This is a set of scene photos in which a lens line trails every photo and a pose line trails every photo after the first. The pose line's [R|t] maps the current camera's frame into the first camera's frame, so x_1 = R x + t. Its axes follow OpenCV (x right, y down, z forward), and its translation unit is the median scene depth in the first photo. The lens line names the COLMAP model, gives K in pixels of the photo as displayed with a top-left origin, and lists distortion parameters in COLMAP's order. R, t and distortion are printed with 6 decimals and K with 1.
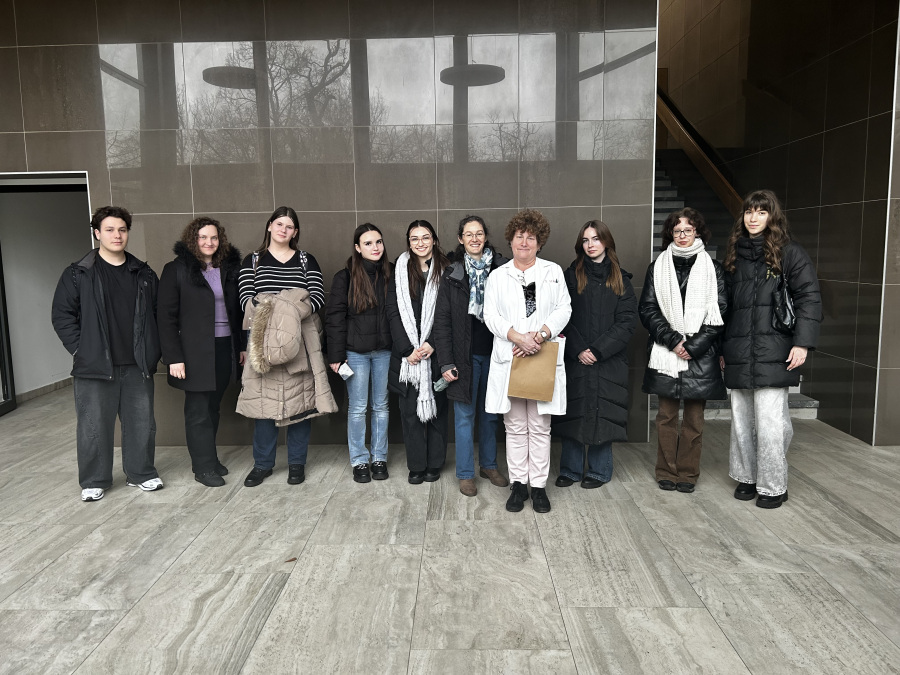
lens RADIAL K [[678.8, 0, 449.7], [0, 678.8, 251.5], [0, 0, 1]] dist [0.006953, -0.002443]
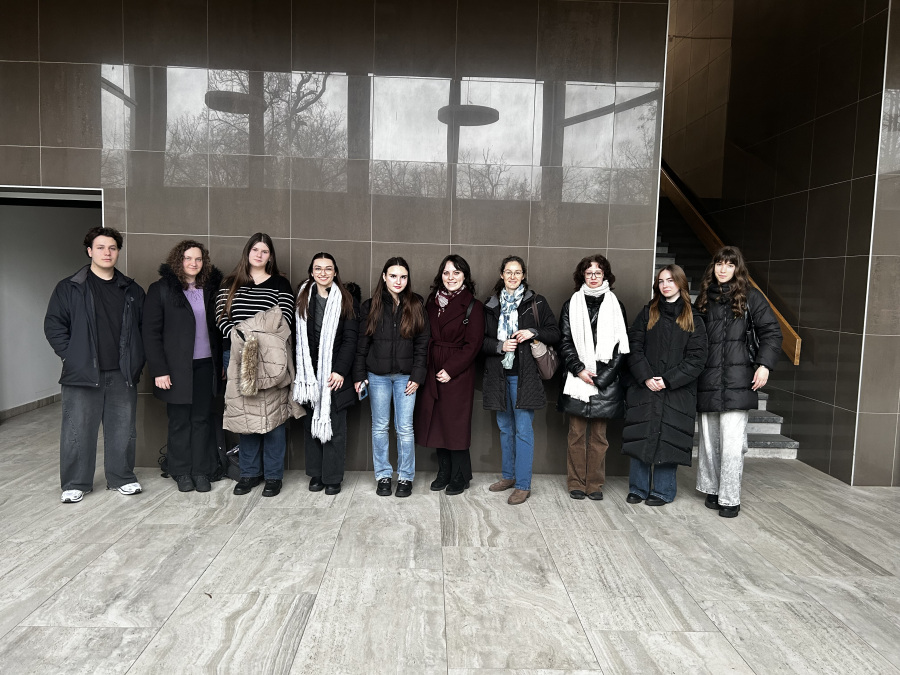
lens RADIAL K [[678.8, 0, 449.7], [0, 678.8, 251.5], [0, 0, 1]] dist [0.006953, -0.002443]
pose [[0.996676, 0.049295, 0.064862, -0.121526], [-0.045993, 0.997616, -0.051451, 0.004427], [-0.067243, 0.048296, 0.996567, -0.049031]]
